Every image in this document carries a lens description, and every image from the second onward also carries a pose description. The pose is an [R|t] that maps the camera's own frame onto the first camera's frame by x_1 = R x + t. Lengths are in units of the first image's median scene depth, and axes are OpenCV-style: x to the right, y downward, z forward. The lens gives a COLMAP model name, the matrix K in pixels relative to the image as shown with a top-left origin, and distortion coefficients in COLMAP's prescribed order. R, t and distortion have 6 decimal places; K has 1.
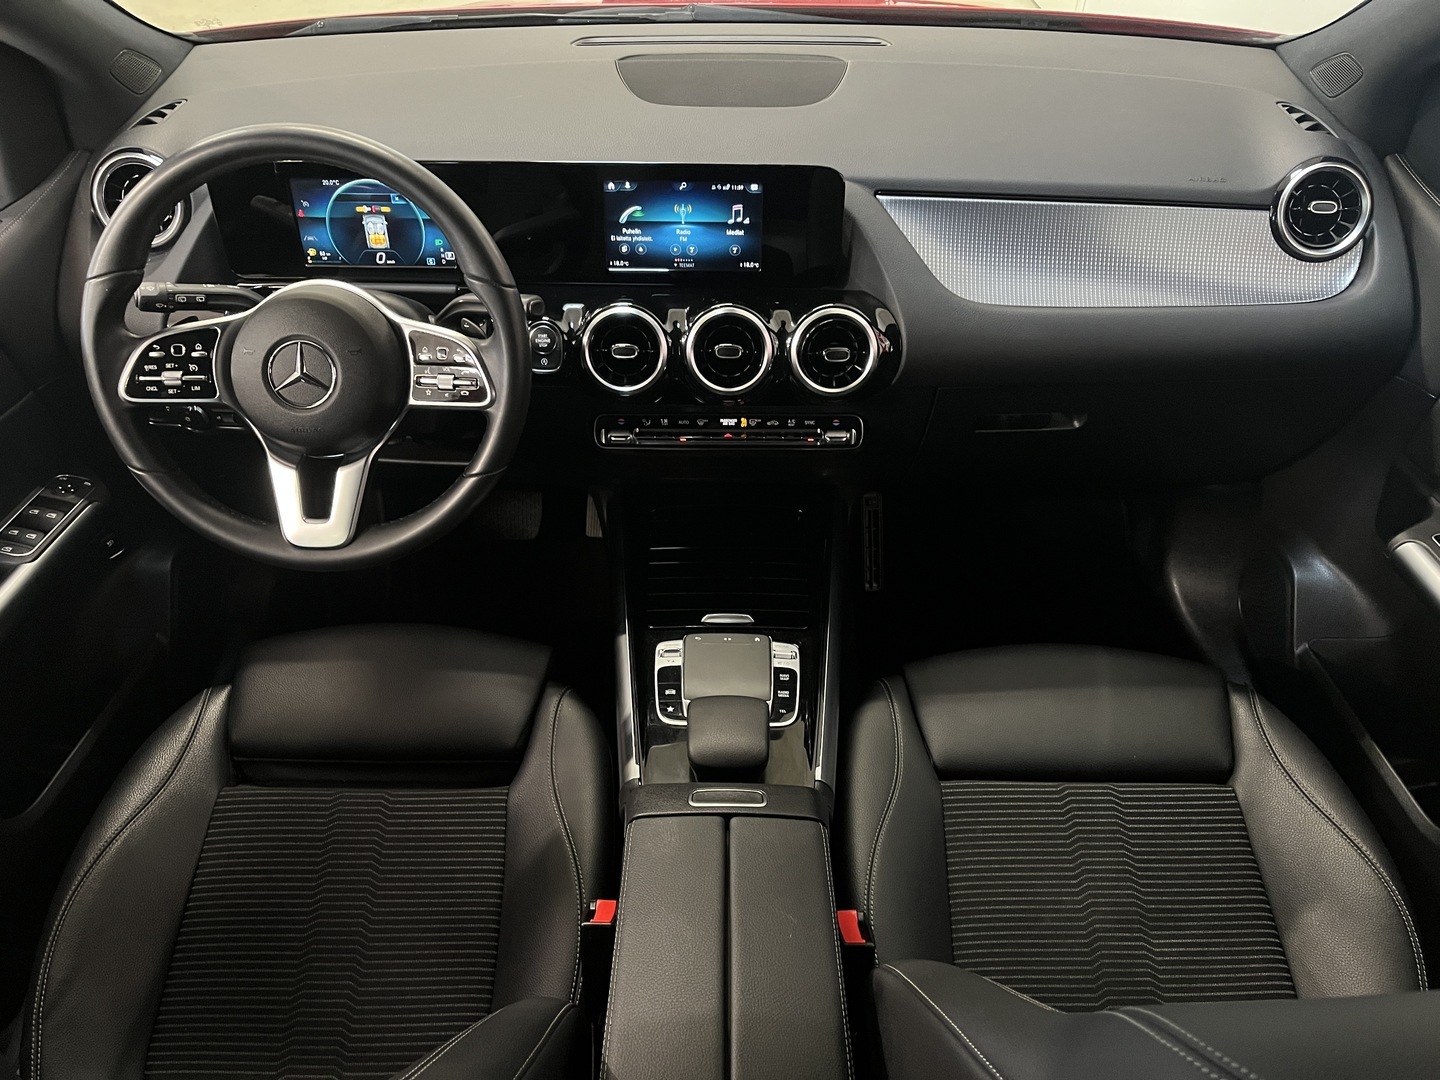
lens RADIAL K [[1107.1, 0, 716.5], [0, 1107.1, 530.3], [0, 0, 1]] dist [0.022810, 0.001696]
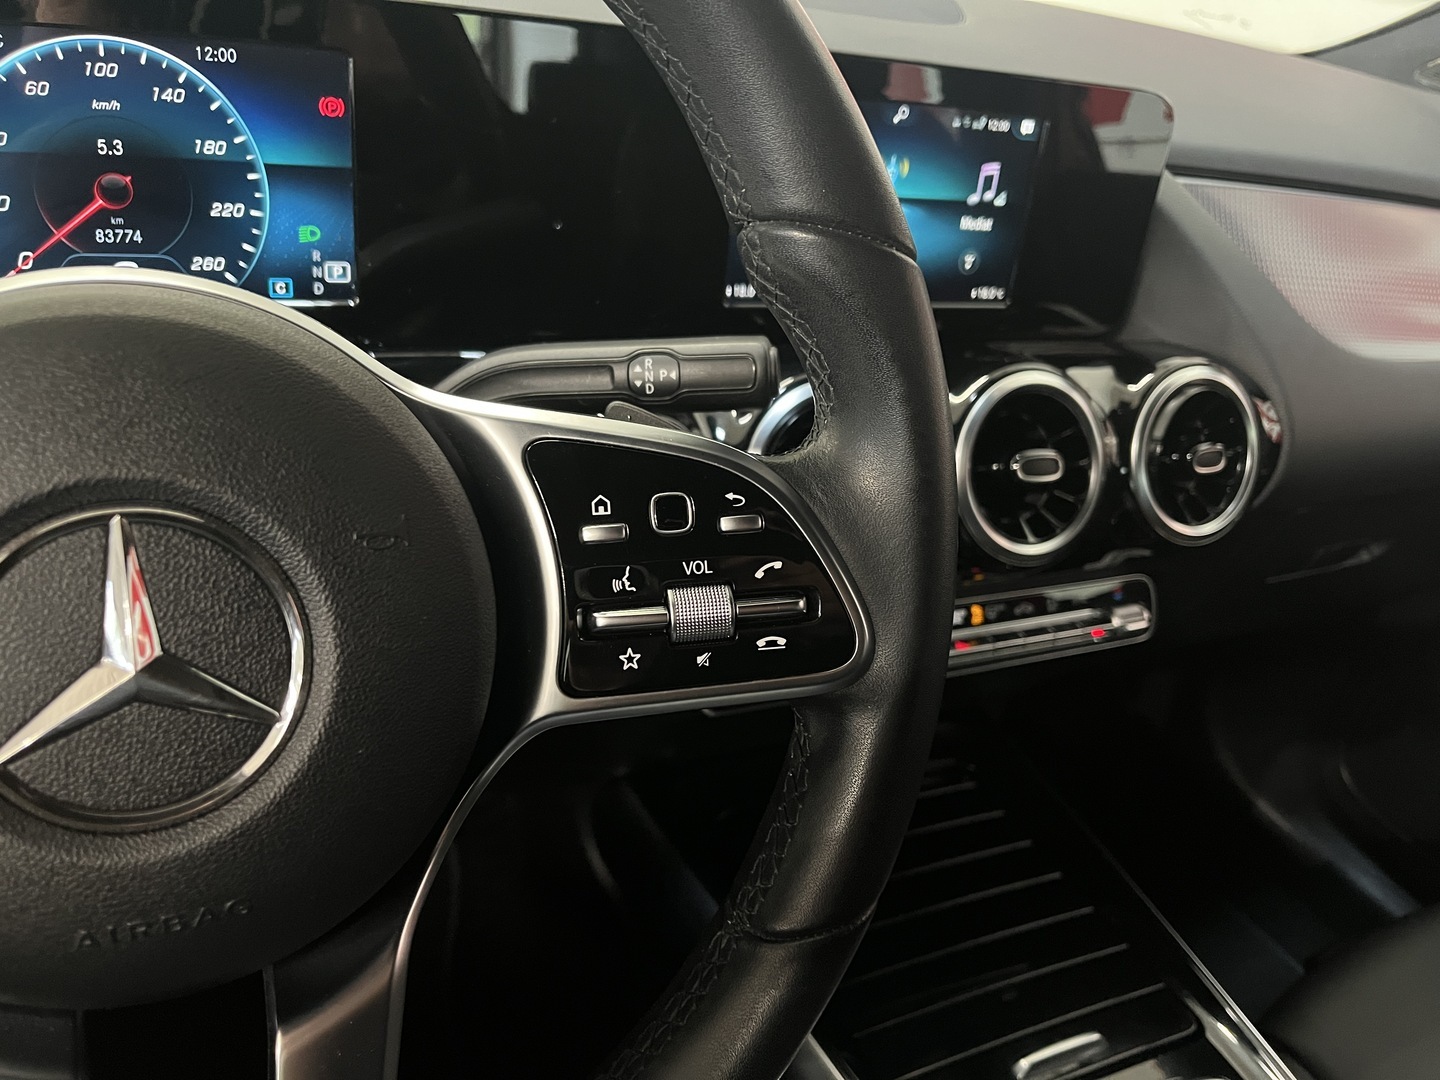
lens RADIAL K [[1113.0, 0, 720.0], [0, 1113.0, 540.0], [0, 0, 1]] dist [0.008988, -0.014577]
pose [[0.889588, -0.096868, 0.446373, -0.310049], [0.152761, 0.984075, -0.090886, -0.108761], [-0.430461, 0.149040, 0.890219, 0.645097]]
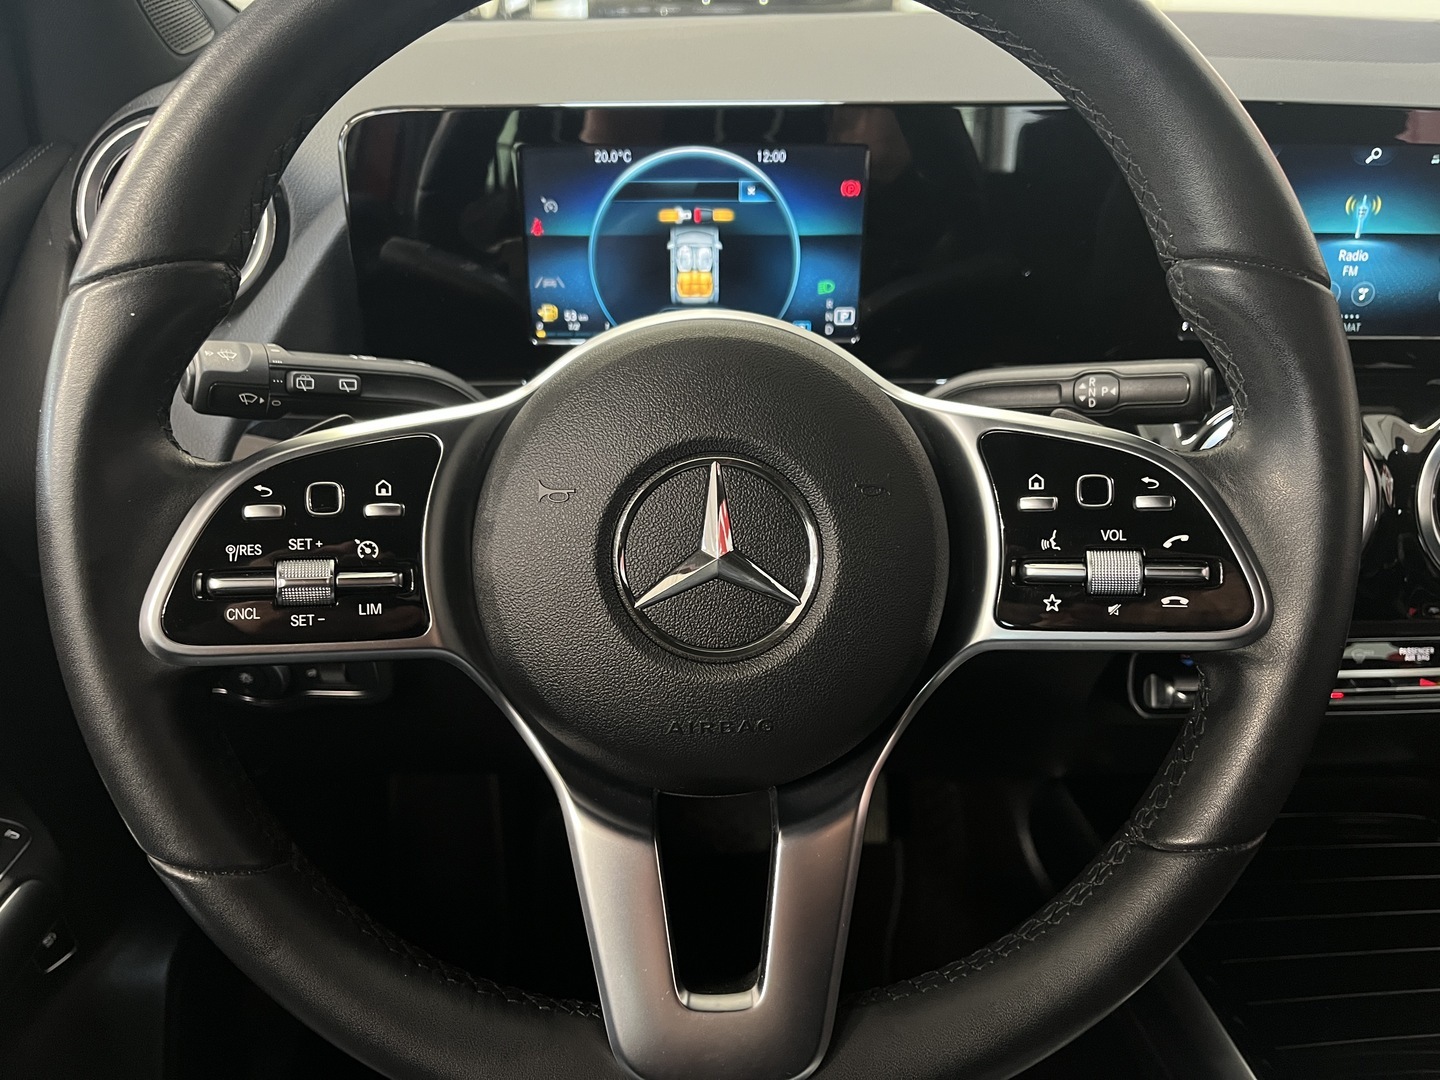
lens RADIAL K [[1121.0, 0, 711.6], [0, 1121.0, 532.6], [0, 0, 1]] dist [0.051610, -0.108012]
pose [[0.998583, -0.018701, 0.049815, -0.330918], [0.027583, 0.982525, -0.184076, -0.073550], [-0.045502, 0.185189, 0.981649, 0.569087]]
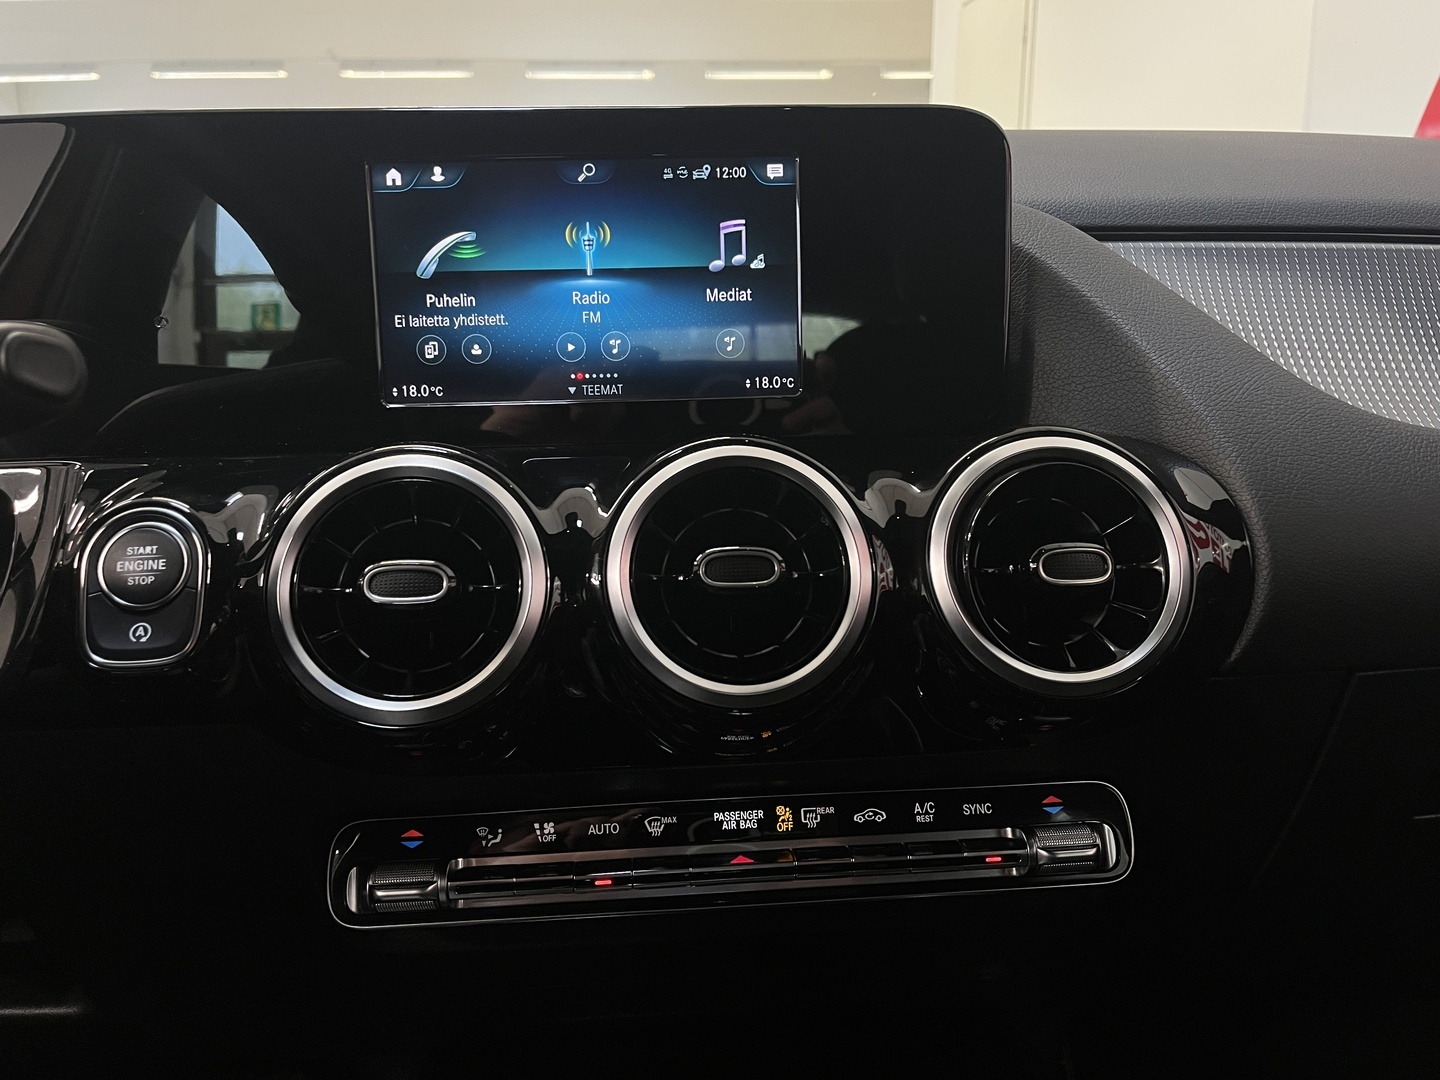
lens RADIAL K [[1107.1, 0, 716.5], [0, 1107.1, 530.3], [0, 0, 1]] dist [0.022810, 0.001696]
pose [[0.996277, -0.036084, 0.078294, -0.019856], [0.066685, 0.898146, -0.434612, -0.033389], [-0.054637, 0.438215, 0.897208, 0.701609]]
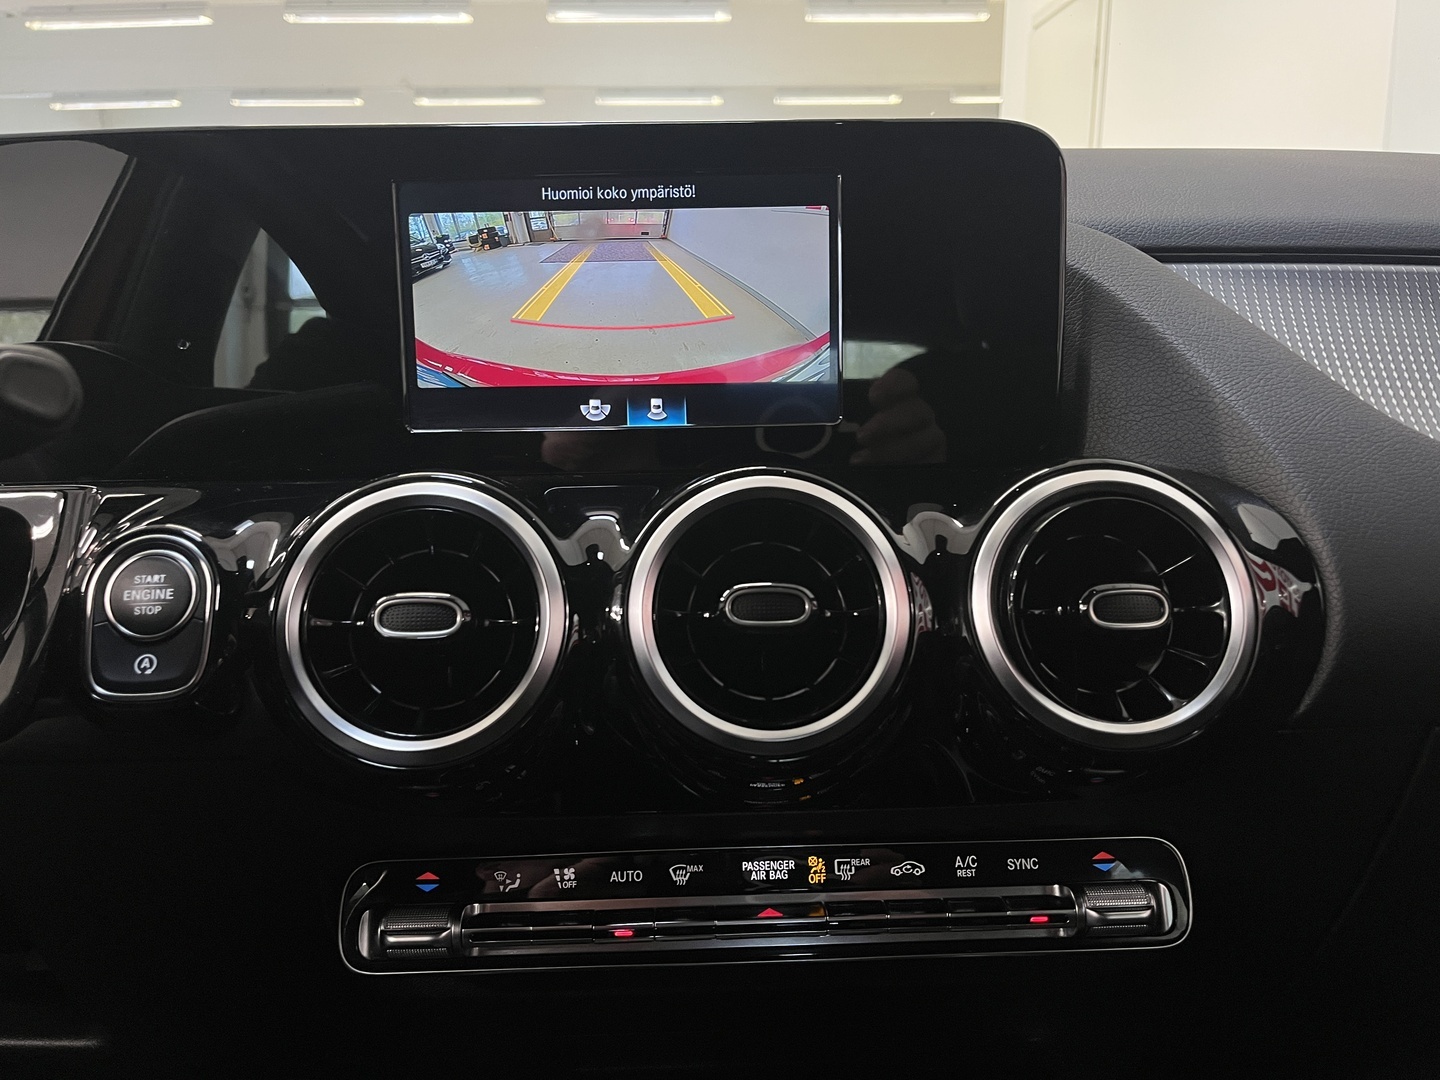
lens RADIAL K [[1104.6, 0, 737.6], [0, 1104.6, 542.8], [0, 0, 1]] dist [0.020745, -0.006601]
pose [[0.999040, -0.023311, 0.037099, -0.007860], [0.037428, 0.894250, -0.446000, -0.043219], [-0.022779, 0.446961, 0.894264, 0.715678]]
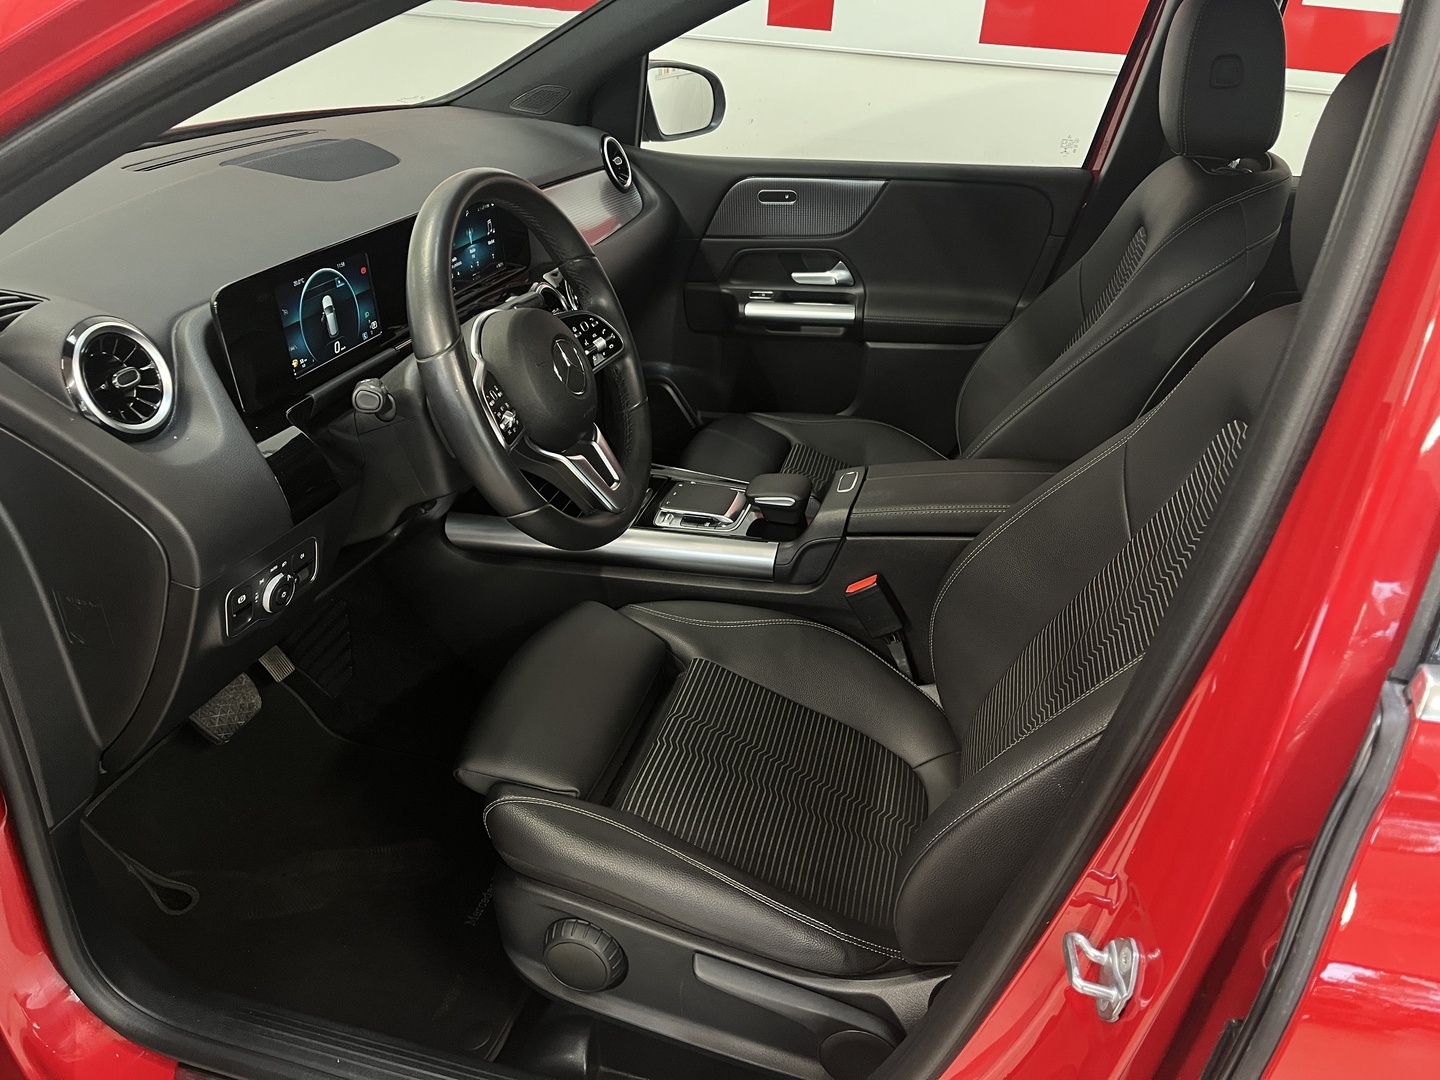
lens RADIAL K [[1121.0, 0, 711.6], [0, 1121.0, 532.6], [0, 0, 1]] dist [0.051610, -0.108012]
pose [[0.238614, -0.433219, 0.869129, -1.207364], [0.568717, 0.787789, 0.236537, -0.167640], [-0.787162, 0.437847, 0.434356, 0.382948]]
